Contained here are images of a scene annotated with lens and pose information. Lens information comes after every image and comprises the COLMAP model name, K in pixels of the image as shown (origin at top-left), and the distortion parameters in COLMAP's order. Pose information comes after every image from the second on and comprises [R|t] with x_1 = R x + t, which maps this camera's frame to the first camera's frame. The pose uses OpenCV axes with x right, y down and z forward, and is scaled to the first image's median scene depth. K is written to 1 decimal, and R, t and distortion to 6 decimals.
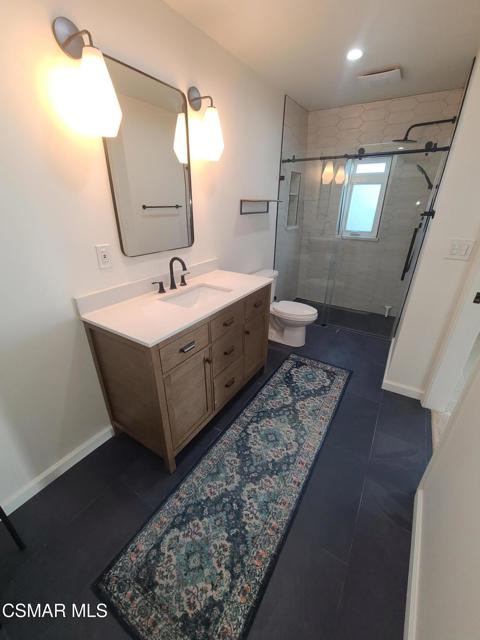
lens RADIAL K [[261.3, 0, 237.1], [0, 261.3, 320.8], [0, 0, 1]] dist [-0.002435, -0.002443]
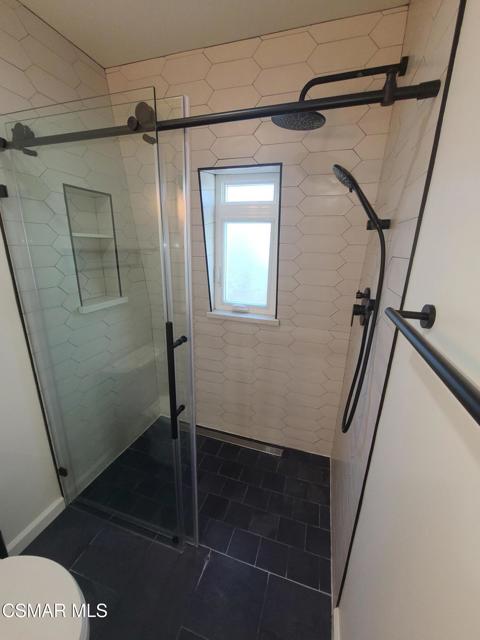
lens RADIAL K [[261.3, 0, 237.6], [0, 261.3, 320.1], [0, 0, 1]] dist [-0.002435, -0.002443]
pose [[0.966889, -0.051978, 0.249846, 0.226516], [0.087952, 0.986928, -0.135048, -0.173187], [-0.239561, 0.152551, 0.958822, 0.355137]]
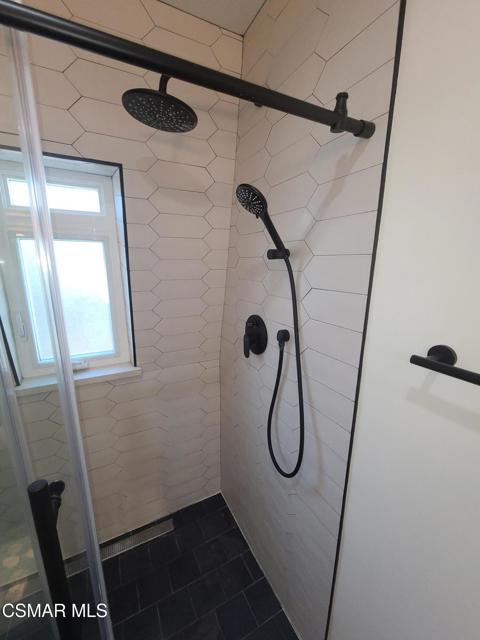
lens RADIAL K [[261.3, 0, 239.7], [0, 261.3, 321.1], [0, 0, 1]] dist [-0.002435, -0.002443]
pose [[0.495555, -0.197438, 0.845839, 0.200039], [0.362040, 0.932147, 0.005474, -0.224891], [-0.789527, 0.303515, 0.533410, 0.439581]]
